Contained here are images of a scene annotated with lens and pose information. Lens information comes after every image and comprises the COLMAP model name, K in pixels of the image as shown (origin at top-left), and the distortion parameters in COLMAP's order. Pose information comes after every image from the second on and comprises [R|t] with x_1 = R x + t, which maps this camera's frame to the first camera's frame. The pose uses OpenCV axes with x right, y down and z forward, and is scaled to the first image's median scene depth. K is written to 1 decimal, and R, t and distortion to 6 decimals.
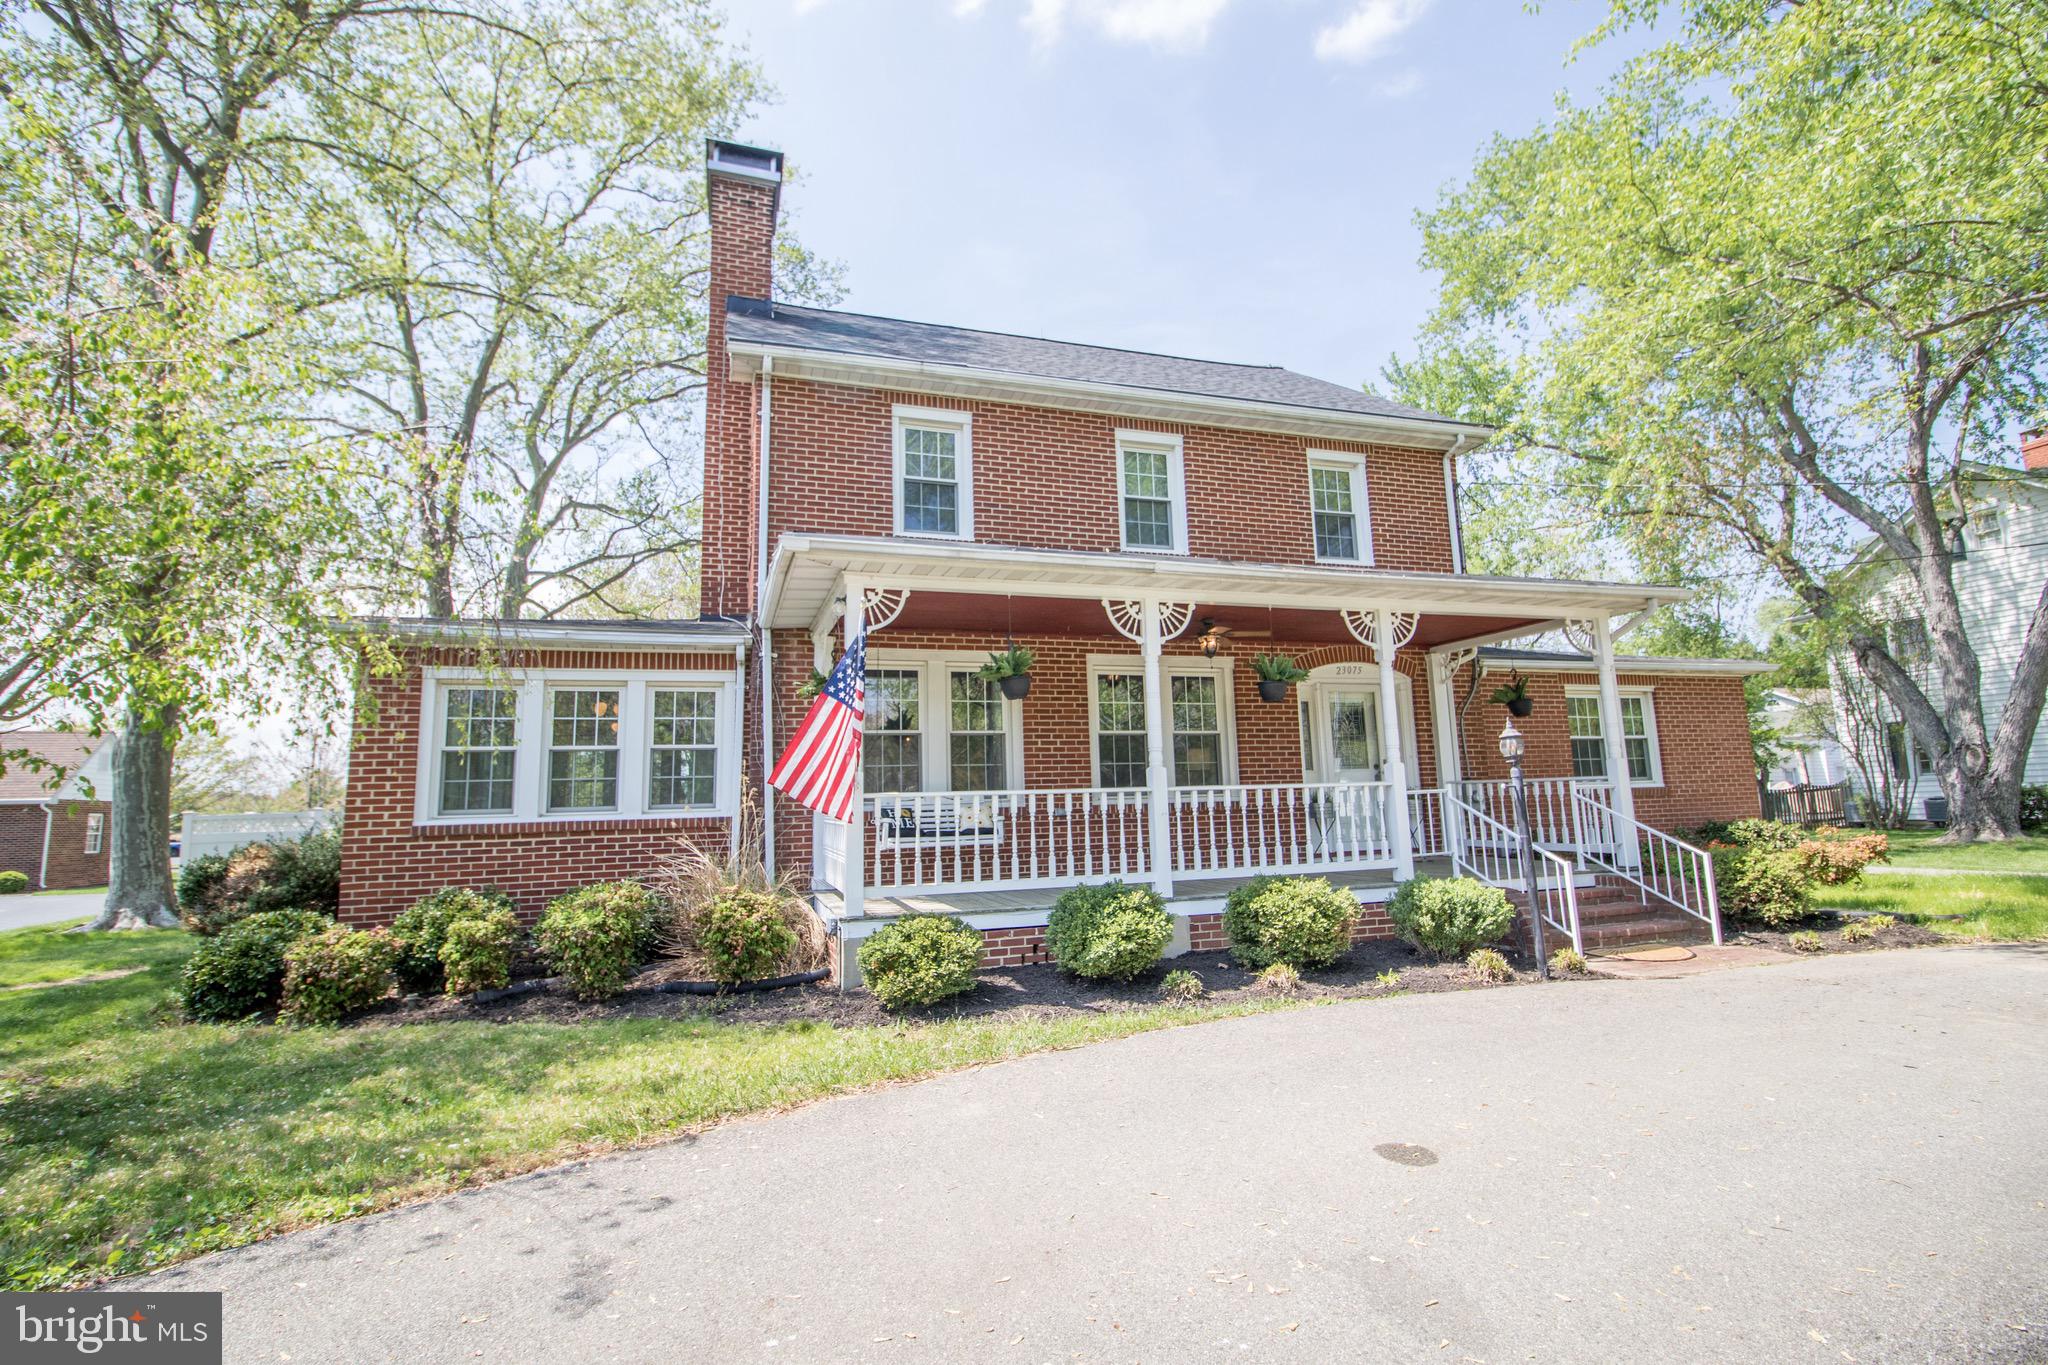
lens RADIAL K [[941.0, 0, 1024.0], [0, 941.0, 673.2], [0, 0, 1]] dist [0.000659, -0.002908]
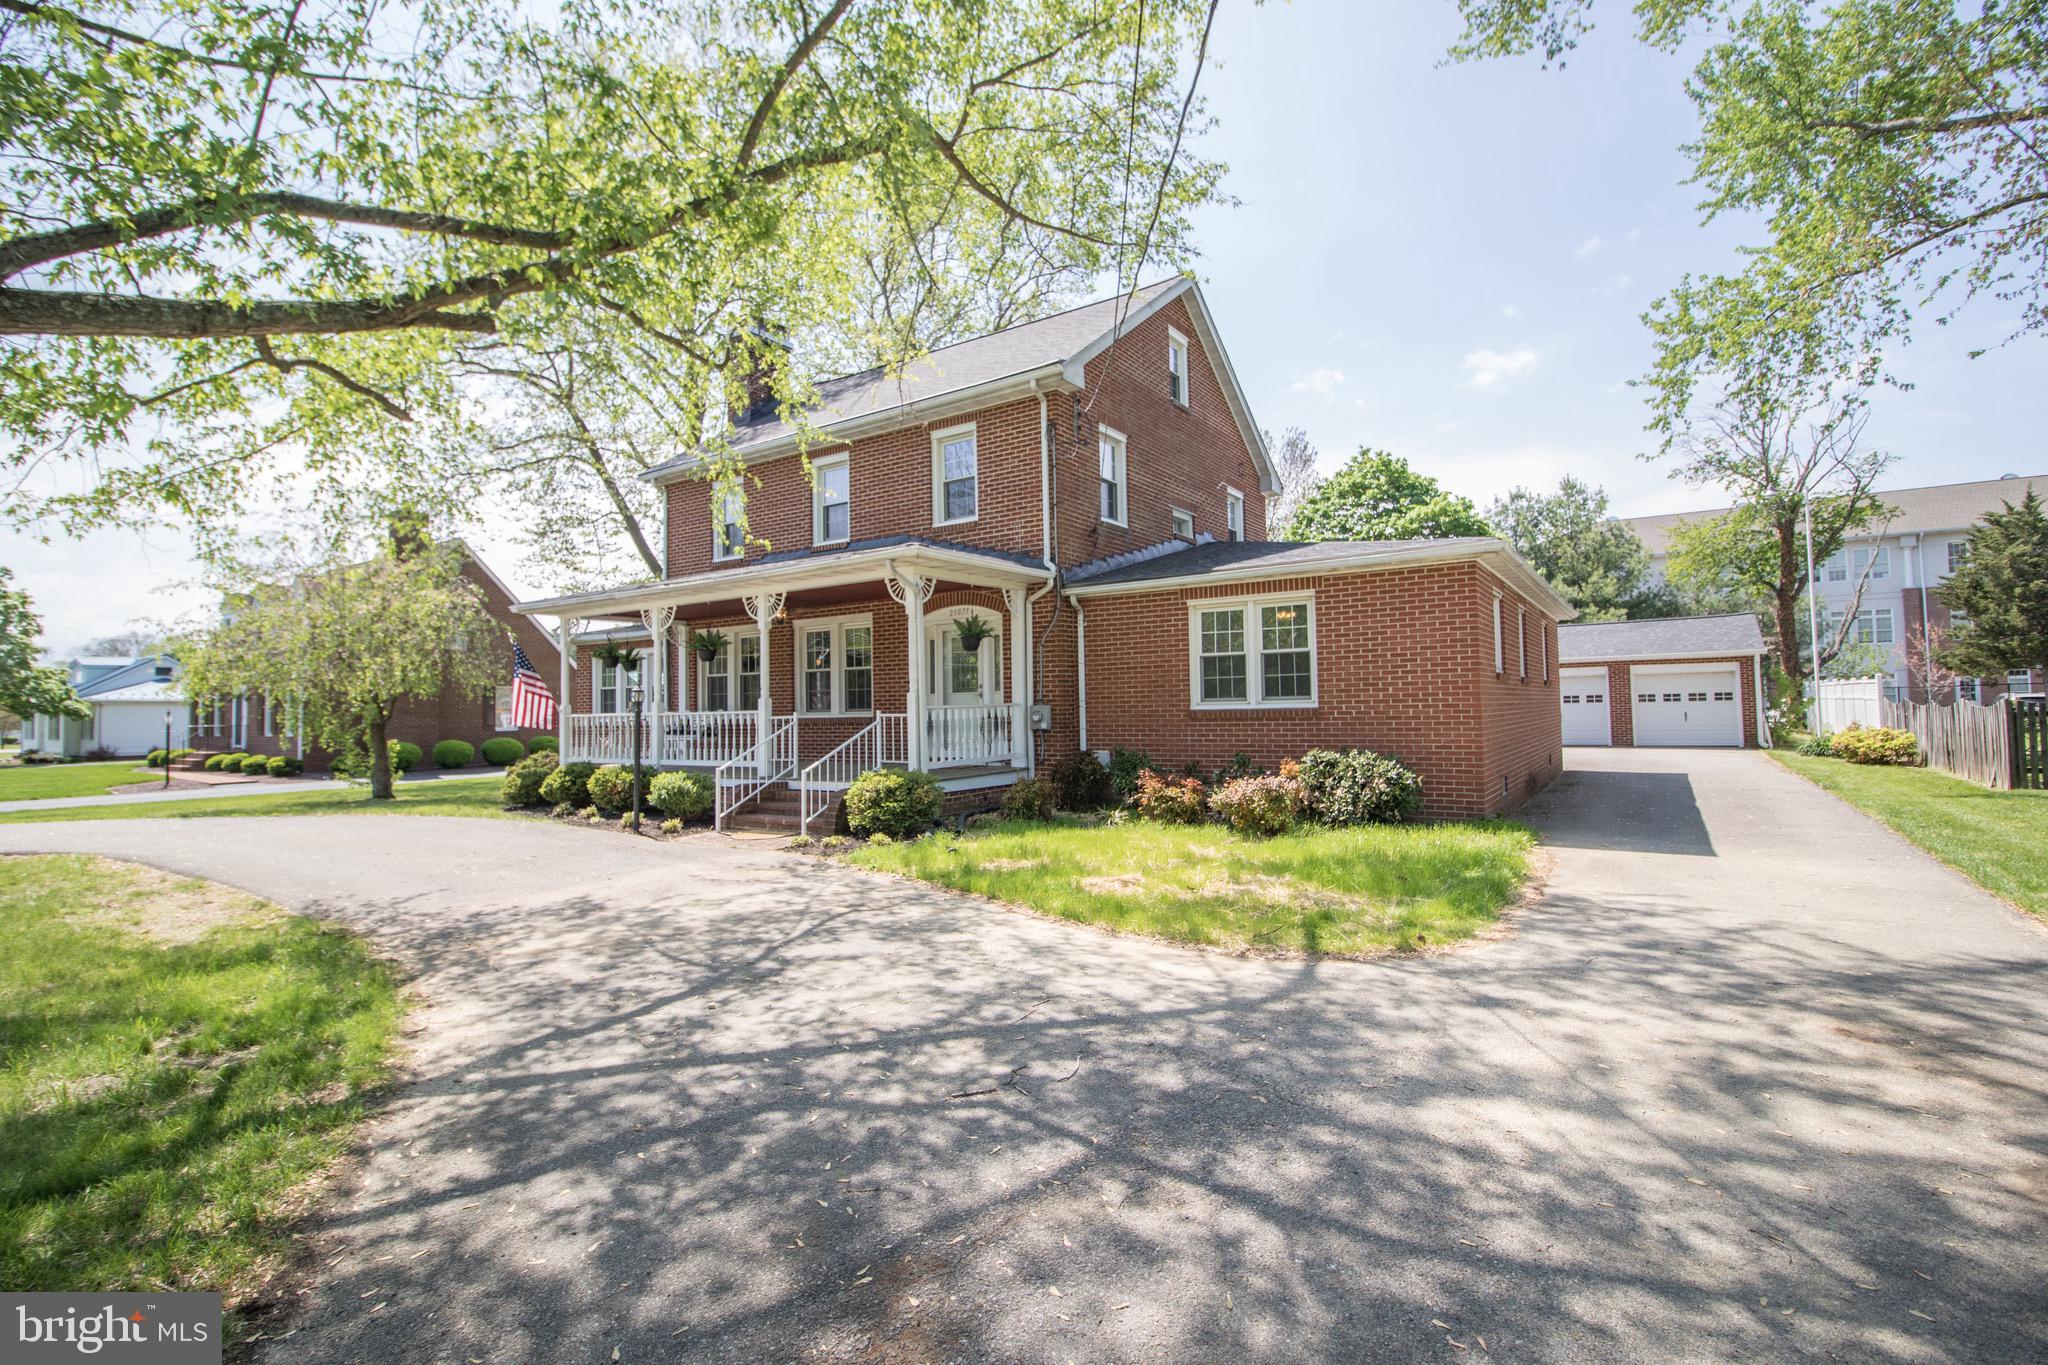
lens RADIAL K [[941.0, 0, 1038.7], [0, 941.0, 670.4], [0, 0, 1]] dist [0.000659, -0.002908]
pose [[0.623455, -0.015605, -0.781703, 1.710544], [0.110075, 0.991595, 0.067997, 0.001578], [0.774072, -0.128439, 0.619933, 0.402927]]
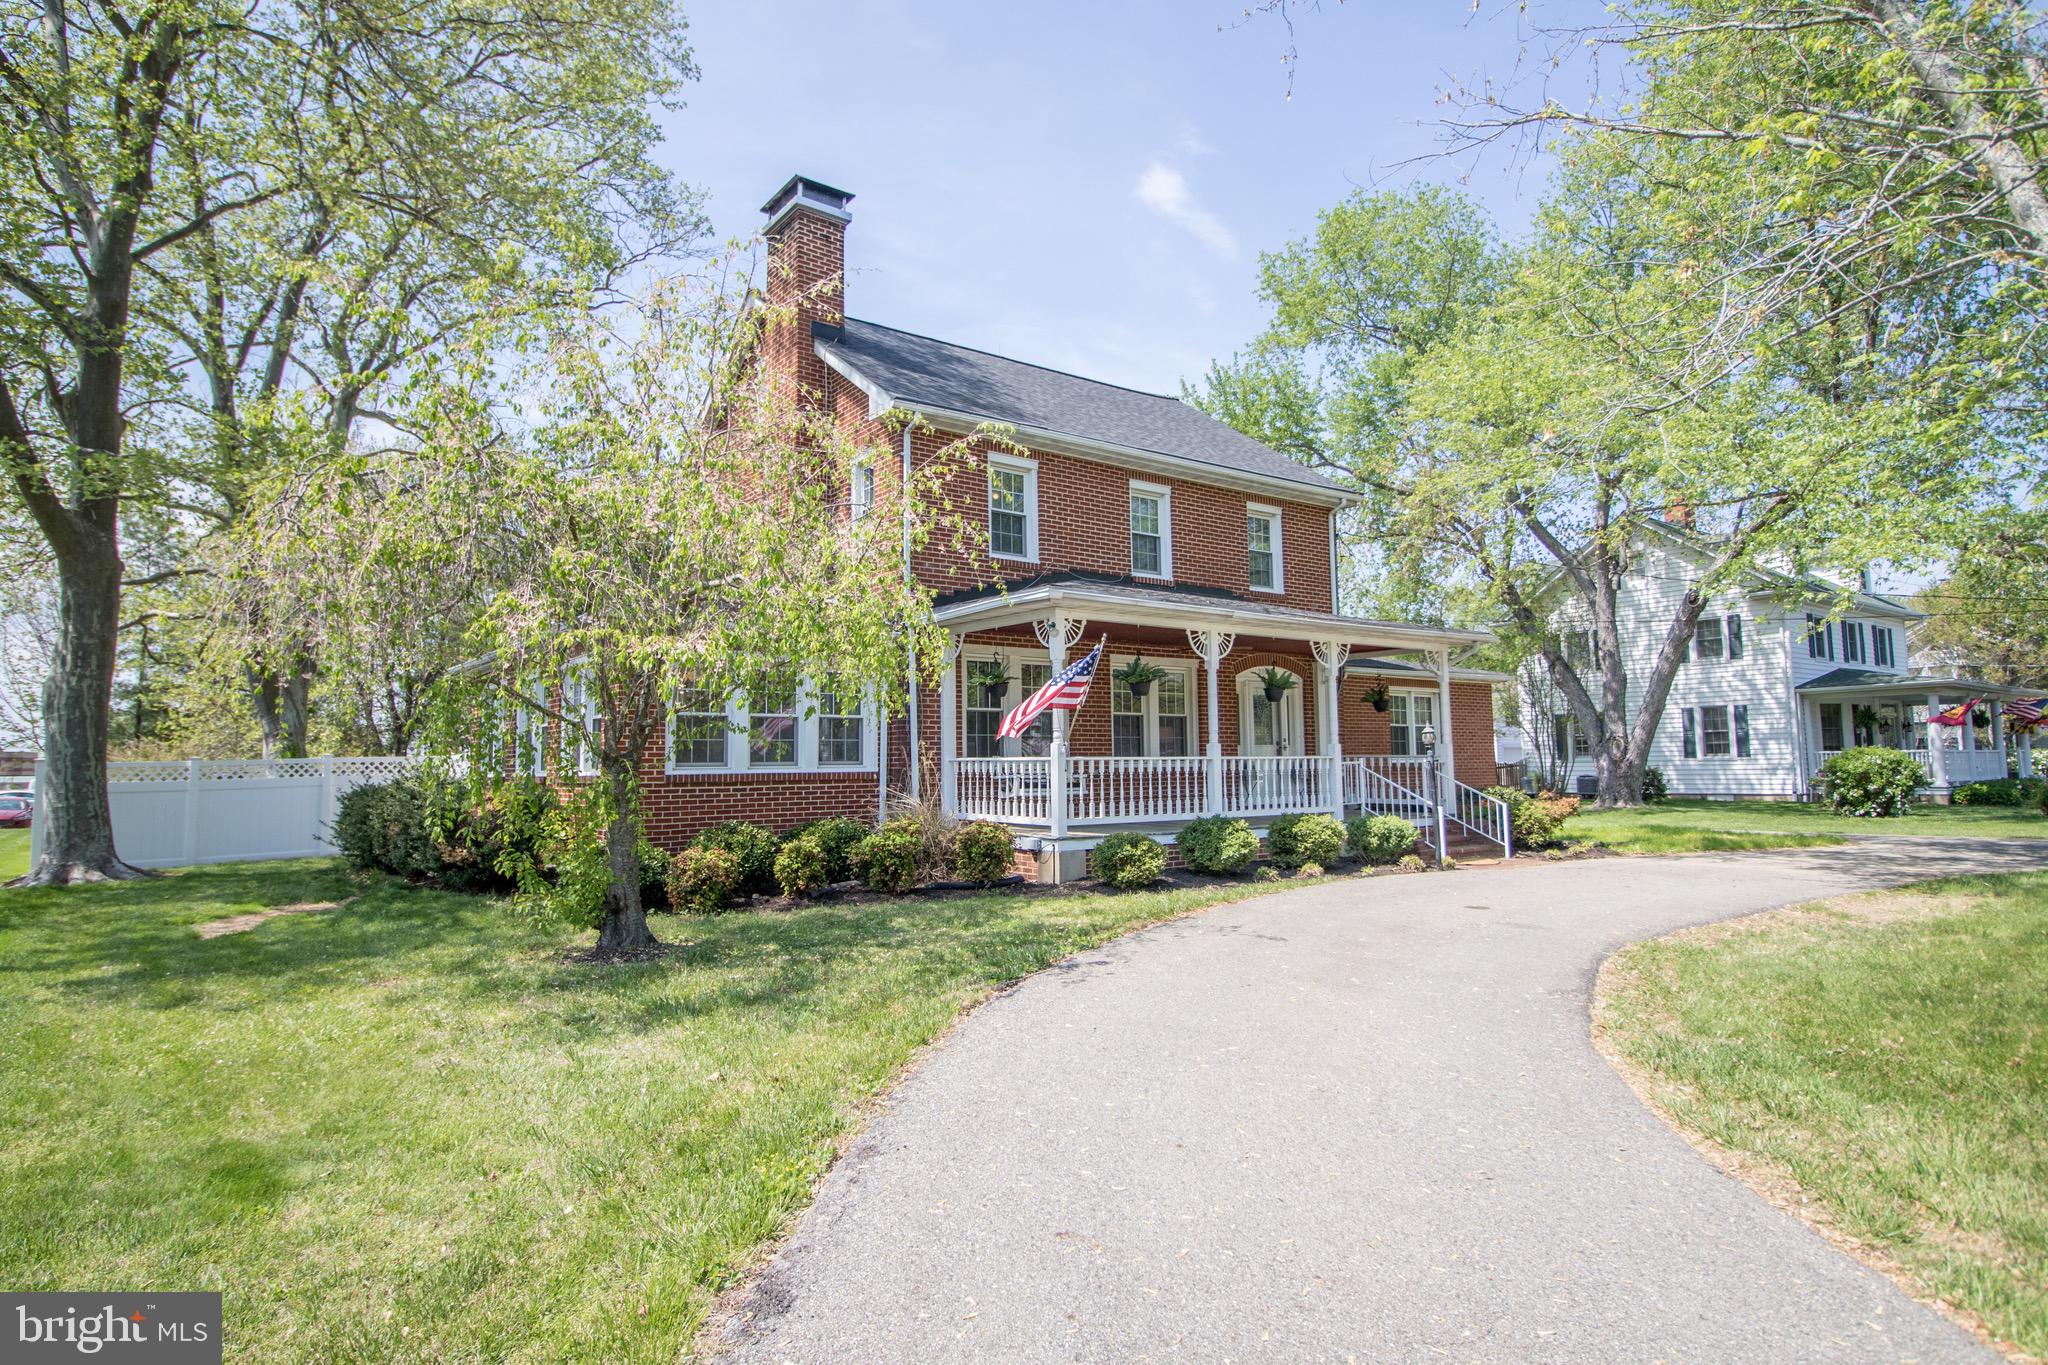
lens RADIAL K [[1132.7, 0, 1009.6], [0, 1132.7, 677.9], [0, 0, 1]] dist [0.021281, 0.000614]
pose [[0.948448, 0.042019, 0.314134, -0.639553], [-0.058808, 0.997292, 0.044157, -0.055990], [-0.311428, -0.060354, 0.948351, -0.526518]]
